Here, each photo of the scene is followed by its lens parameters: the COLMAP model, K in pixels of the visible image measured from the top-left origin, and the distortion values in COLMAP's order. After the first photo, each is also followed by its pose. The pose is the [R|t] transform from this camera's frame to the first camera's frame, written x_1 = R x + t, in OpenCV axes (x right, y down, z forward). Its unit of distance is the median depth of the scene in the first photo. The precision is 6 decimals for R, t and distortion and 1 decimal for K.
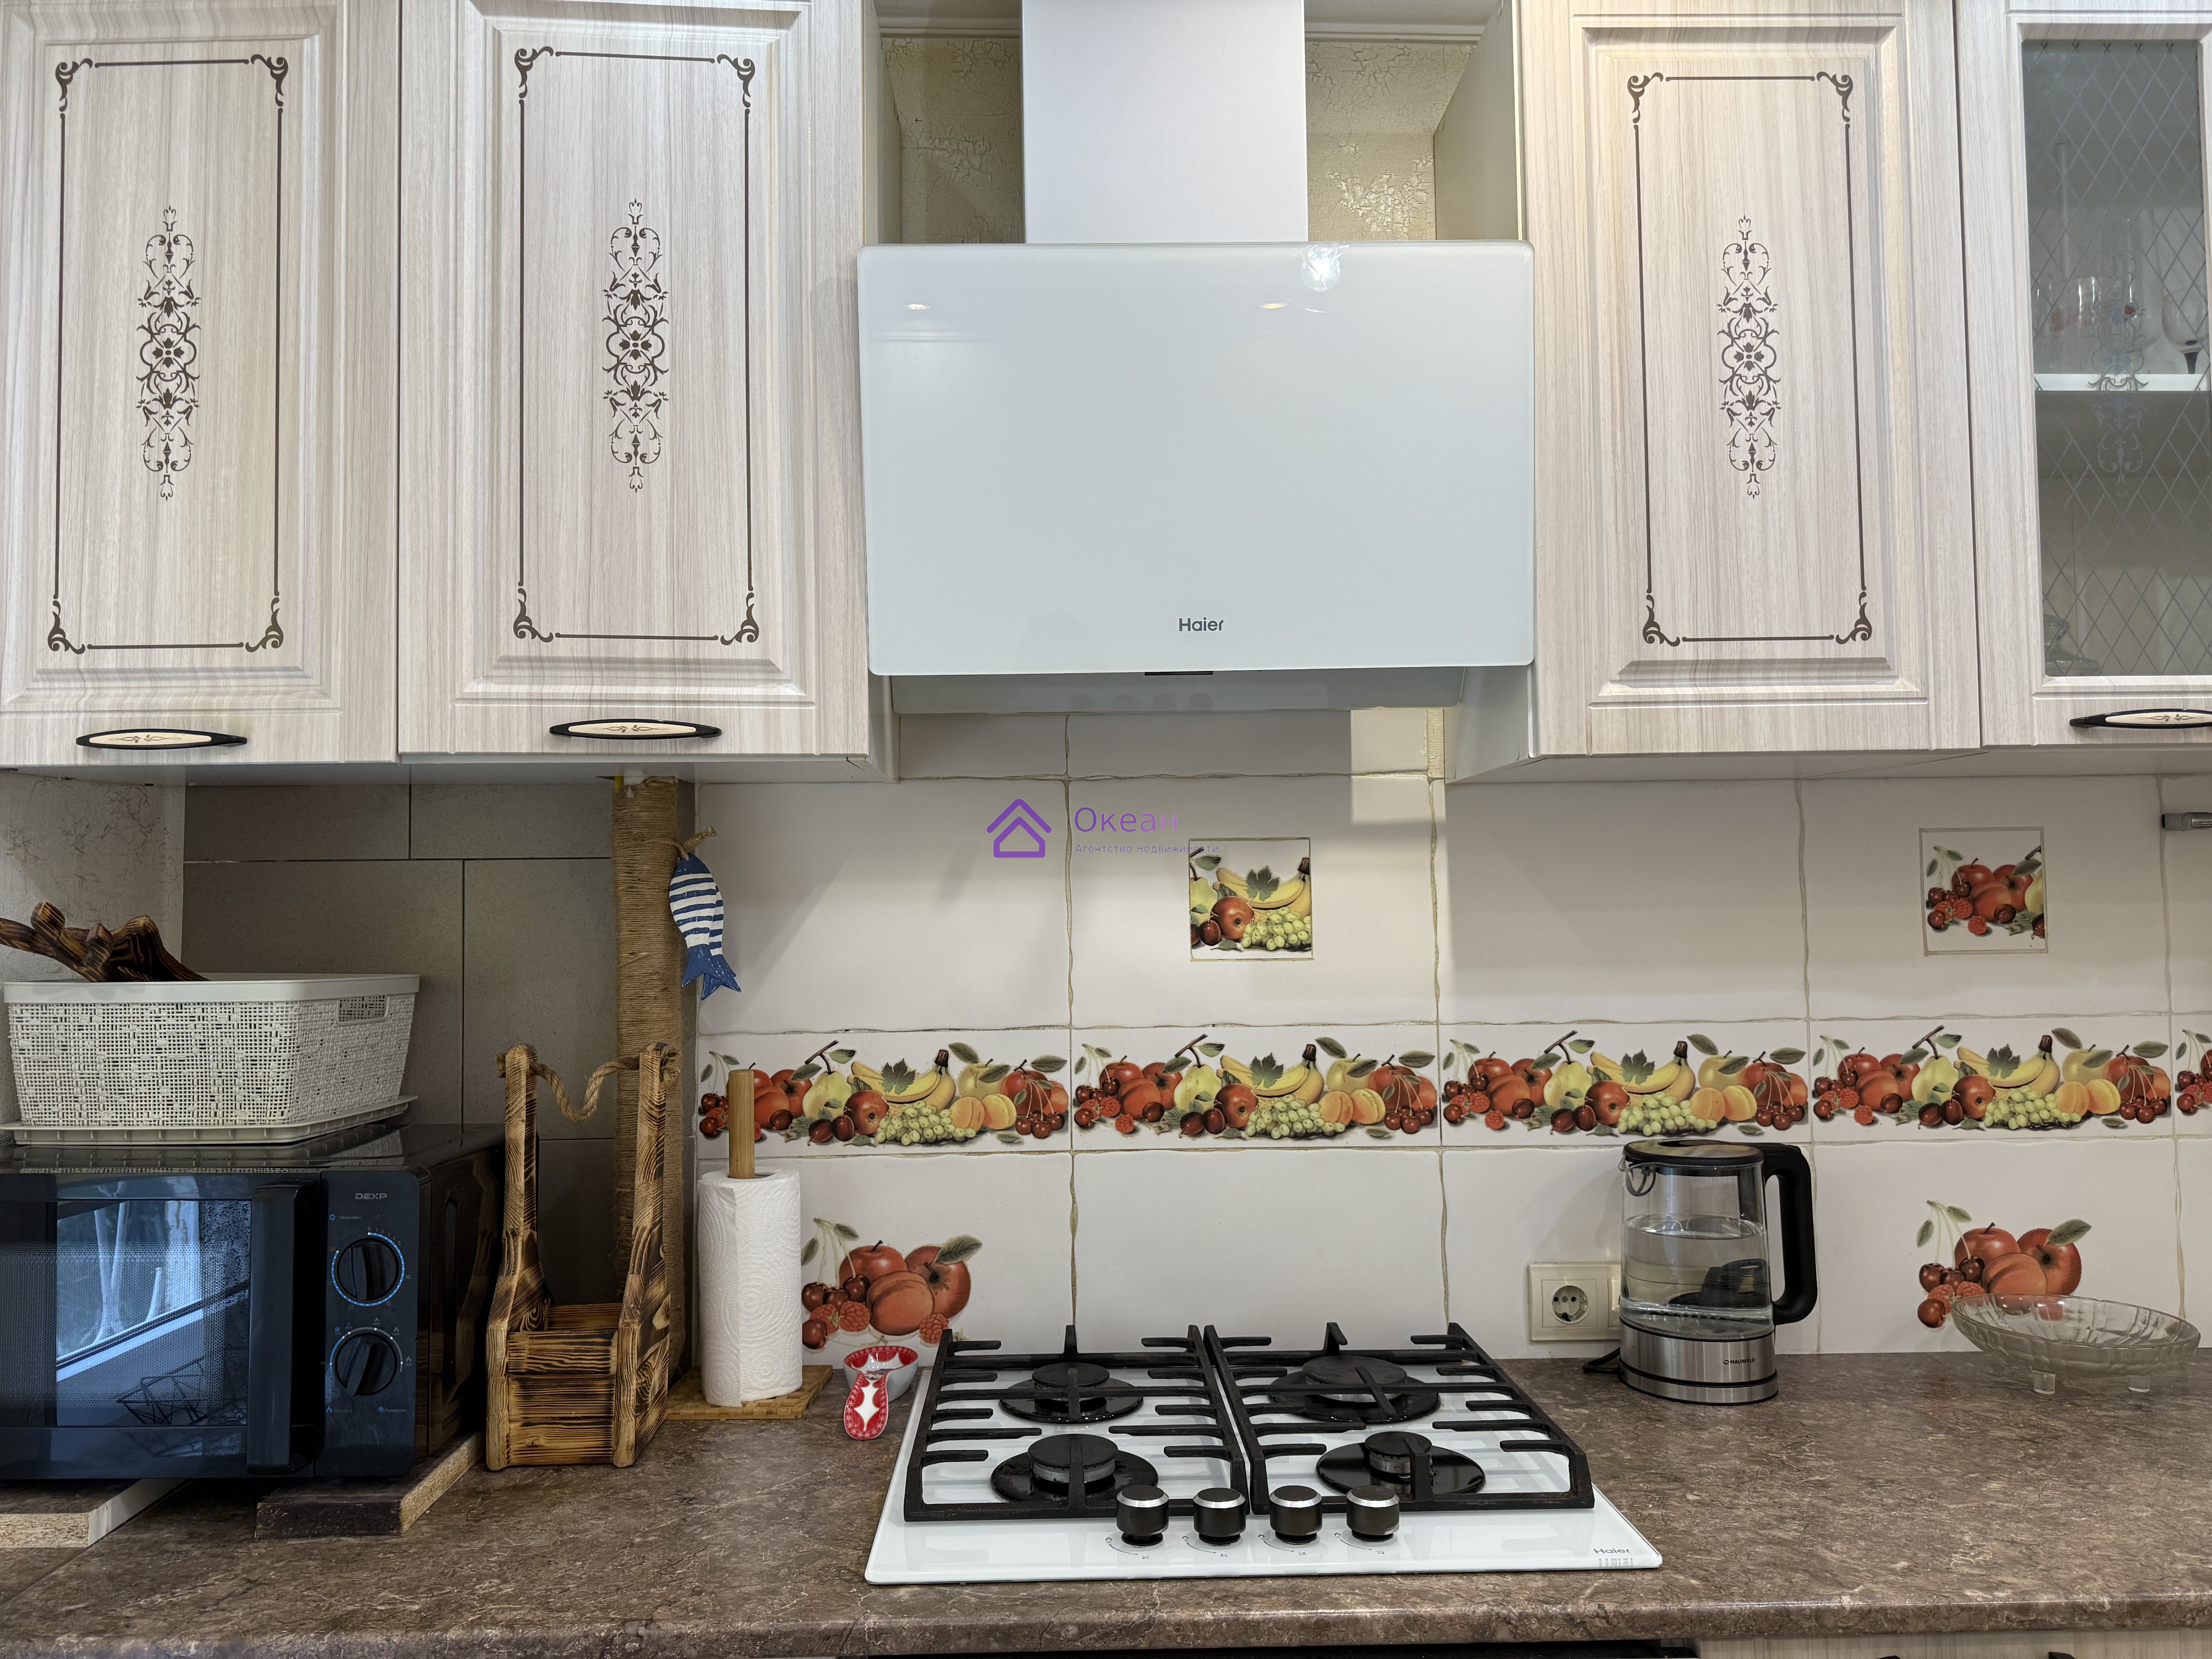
lens RADIAL K [[1558.5, 0, 1096.8], [0, 1558.5, 838.4], [0, 0, 1]] dist [0.055274, -0.063559]
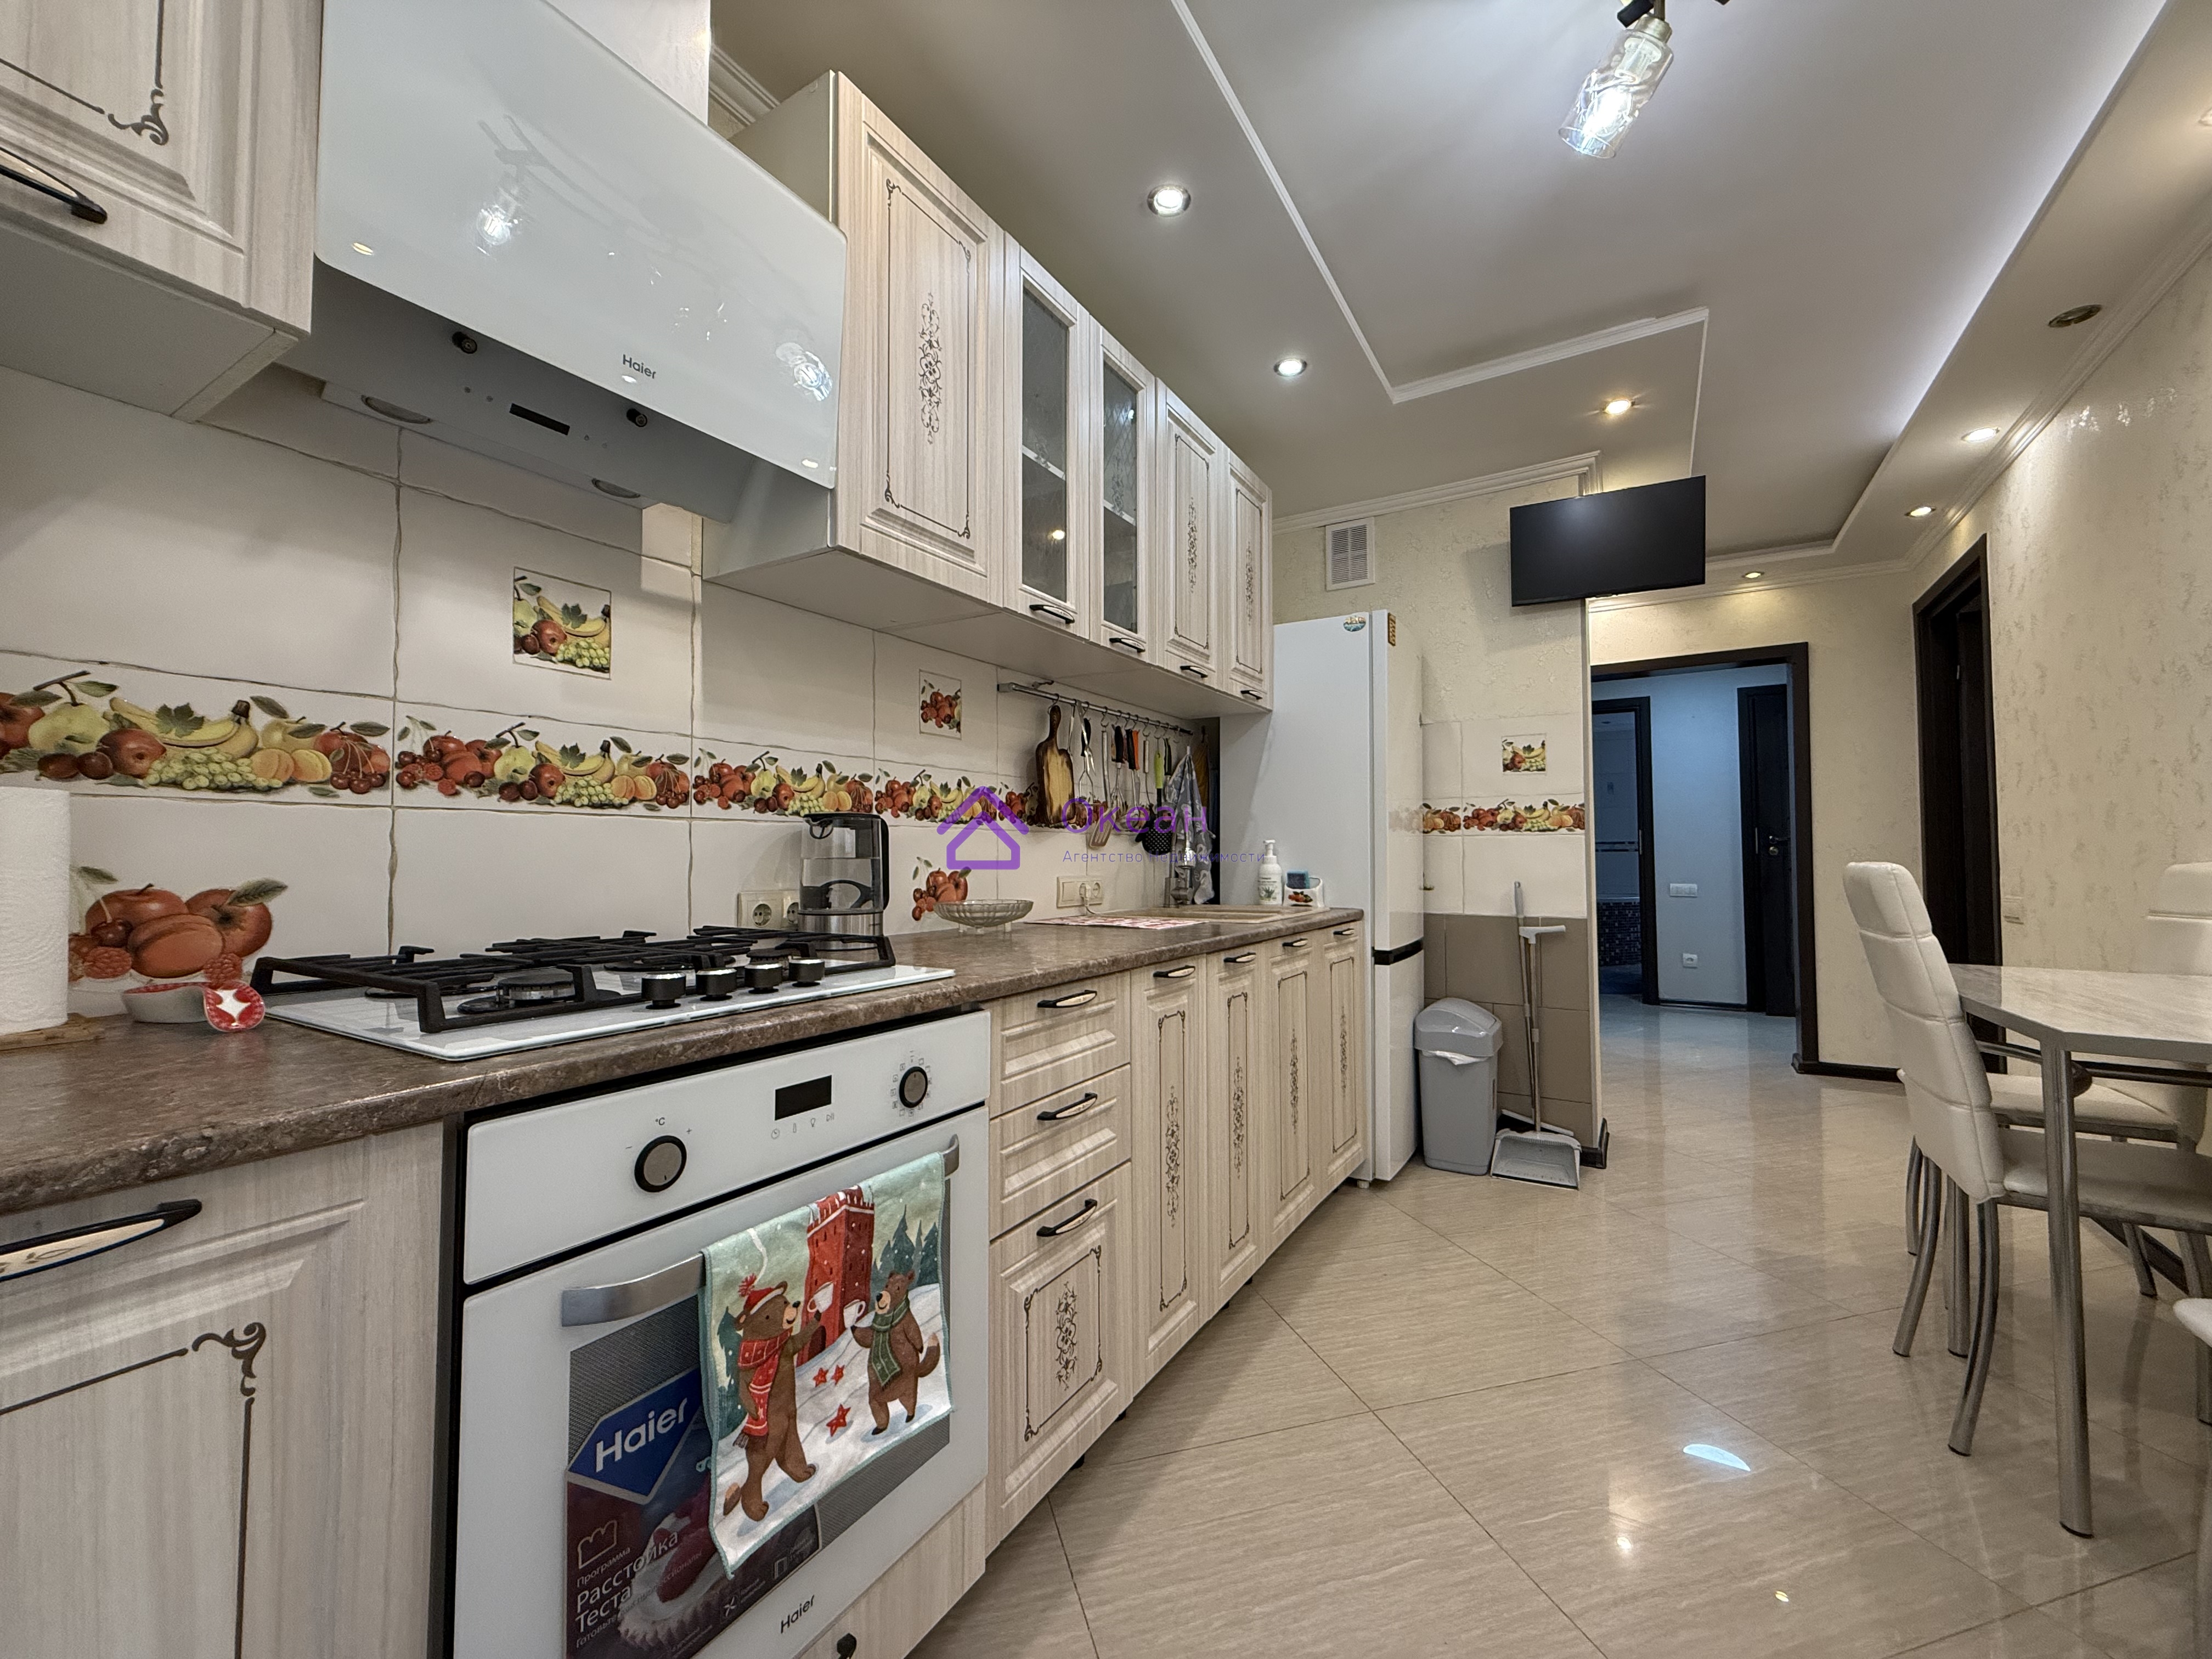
lens RADIAL K [[878.4, 0, 1100.4], [0, 878.4, 829.6], [0, 0, 1]] dist [0.000044, 0.000119]
pose [[0.542335, 0.036414, 0.839373, -0.279851], [-0.039714, 0.999055, -0.017681, 0.212150], [-0.839223, -0.023746, 0.543269, 0.218604]]
